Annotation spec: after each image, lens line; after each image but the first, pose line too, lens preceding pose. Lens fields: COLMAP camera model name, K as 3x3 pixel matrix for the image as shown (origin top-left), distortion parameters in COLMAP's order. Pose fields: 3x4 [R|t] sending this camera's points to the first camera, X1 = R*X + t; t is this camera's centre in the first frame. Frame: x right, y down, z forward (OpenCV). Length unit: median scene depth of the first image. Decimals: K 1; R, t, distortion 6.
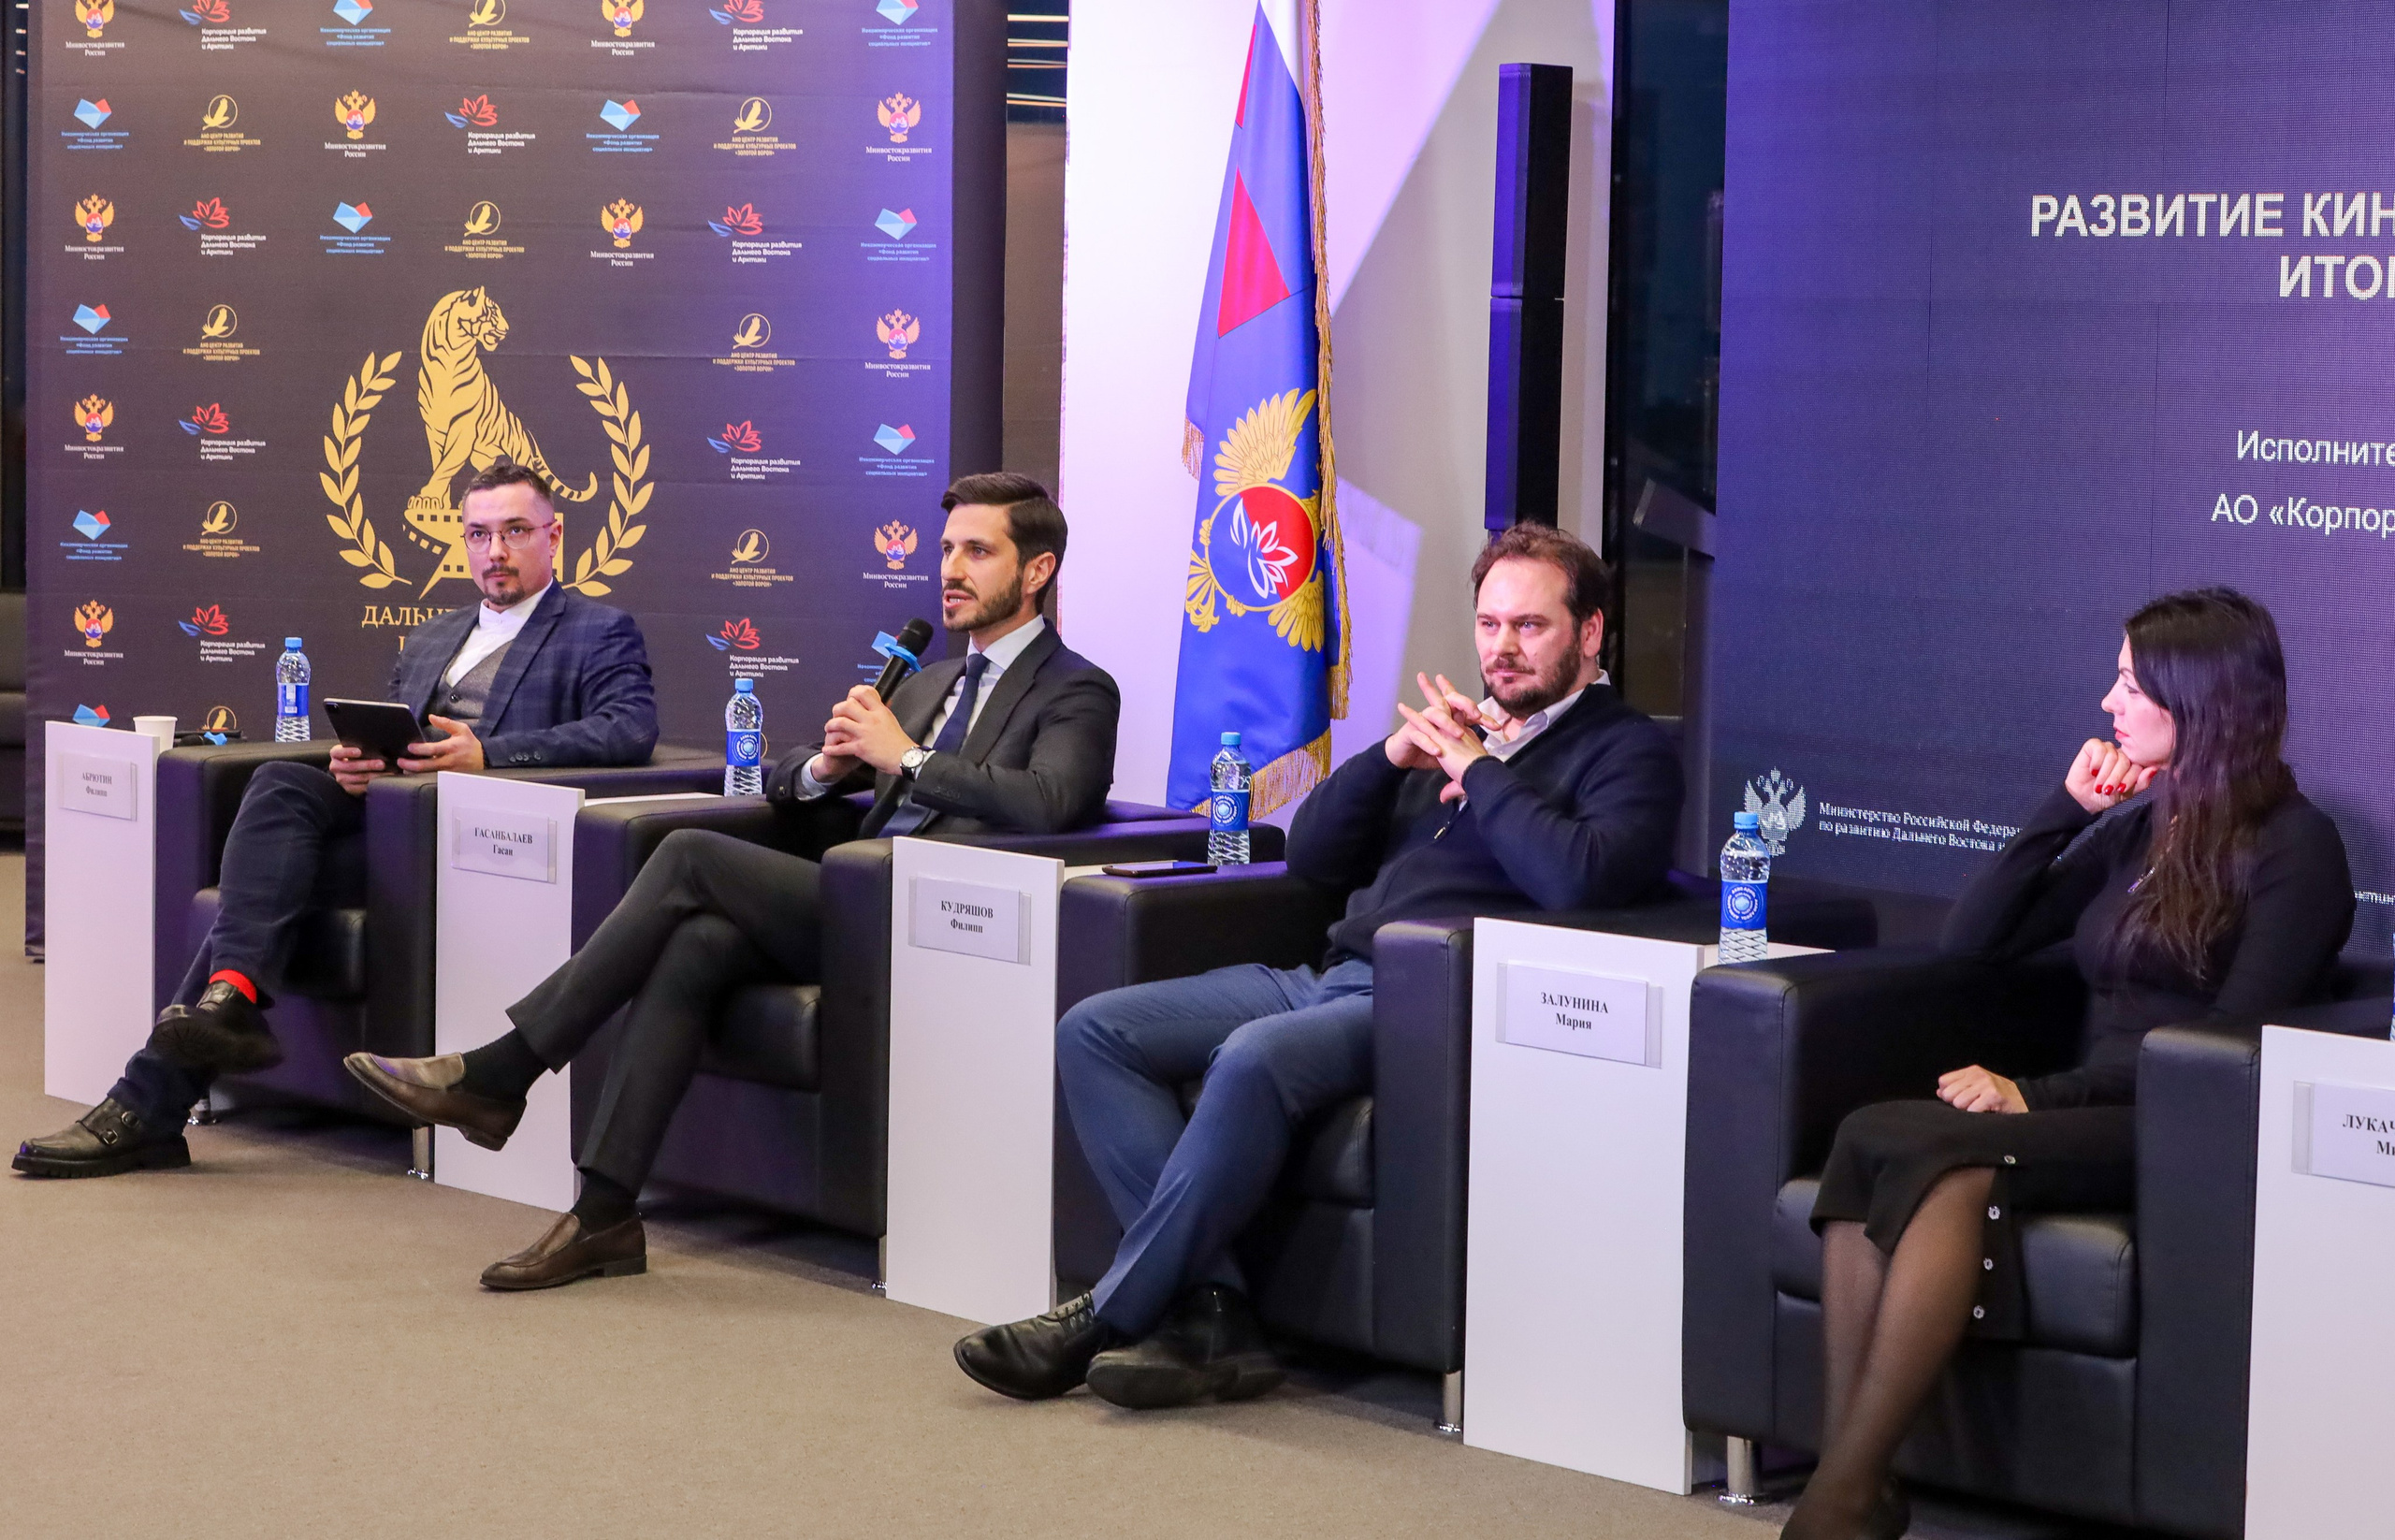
lens RADIAL K [[5153.0, 0, 1197.5], [0, 5153.0, 770.0], [0, 0, 1]] dist [-0.021994, -0.123151]
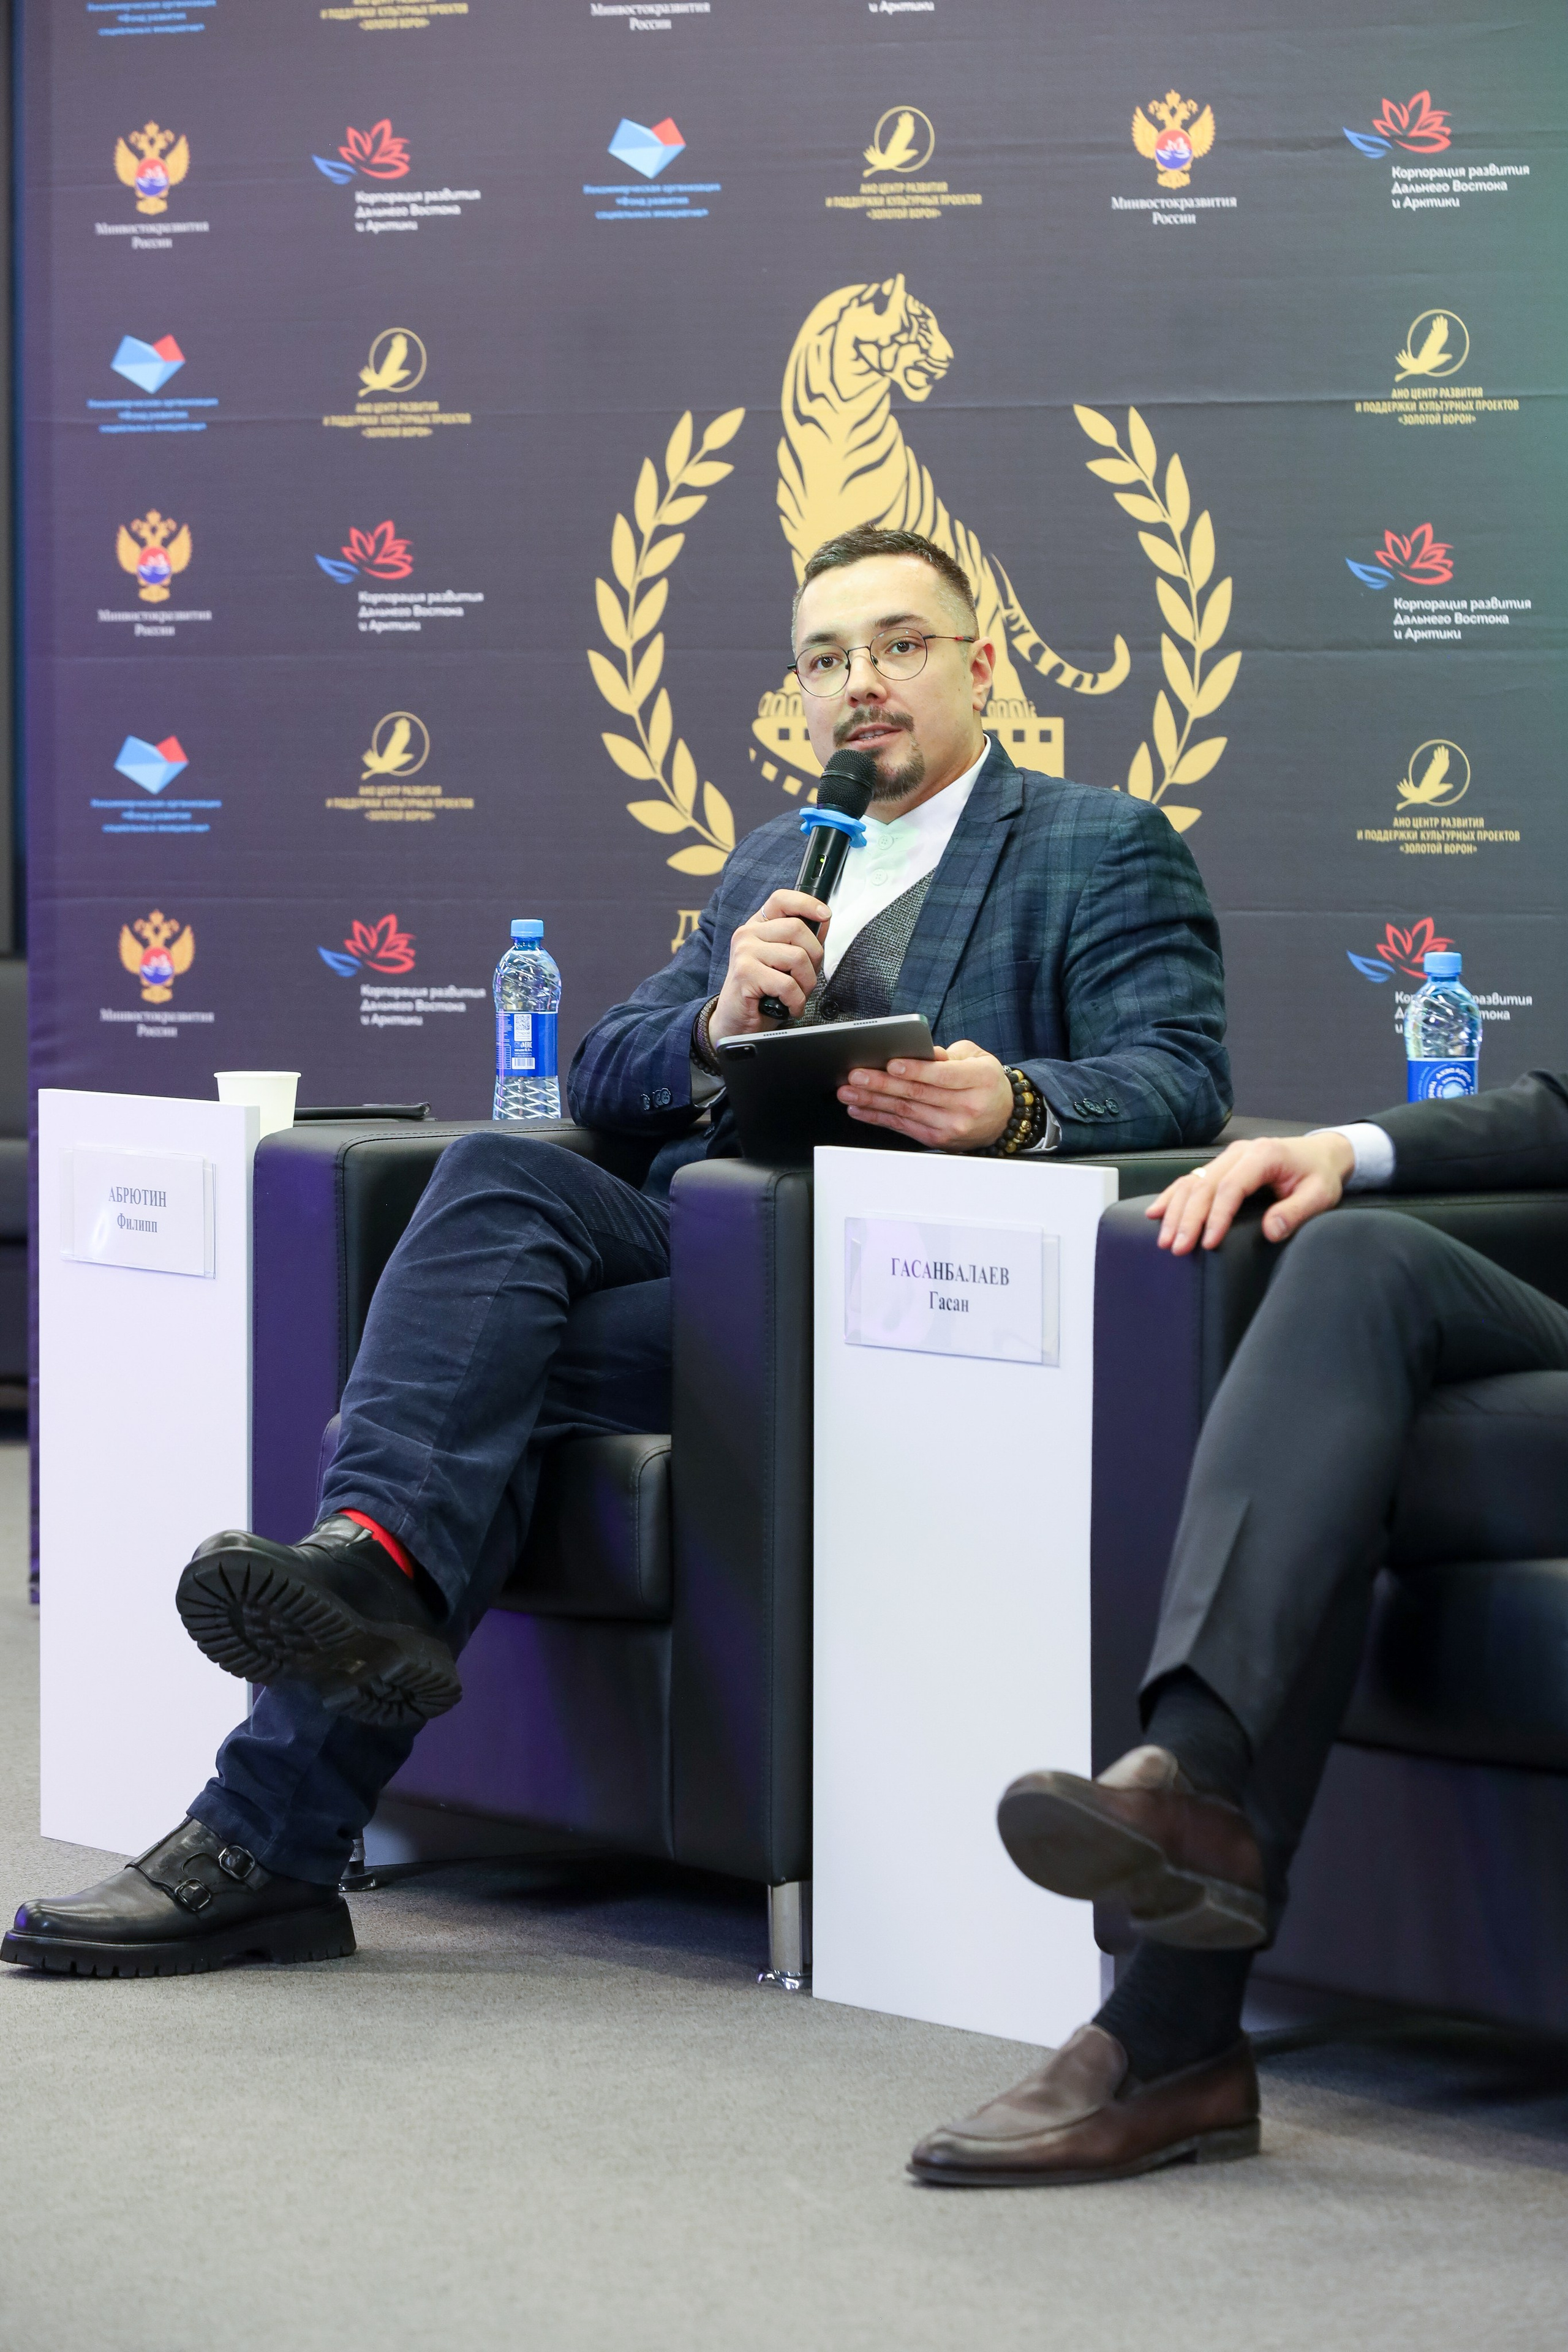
lens RADIAL K [[9031.1, 0, 784.0], [0, 9031.1, 1176.0], [0, 0, 1]] dist [-0.066971, -0.237314]
pose [[0.988247, -0.013069, -0.152308, -0.017184], [0.008428, 0.999481, -0.031076, 0.024340], [0.152635, 0.029427, 0.987844, 0.132070]]
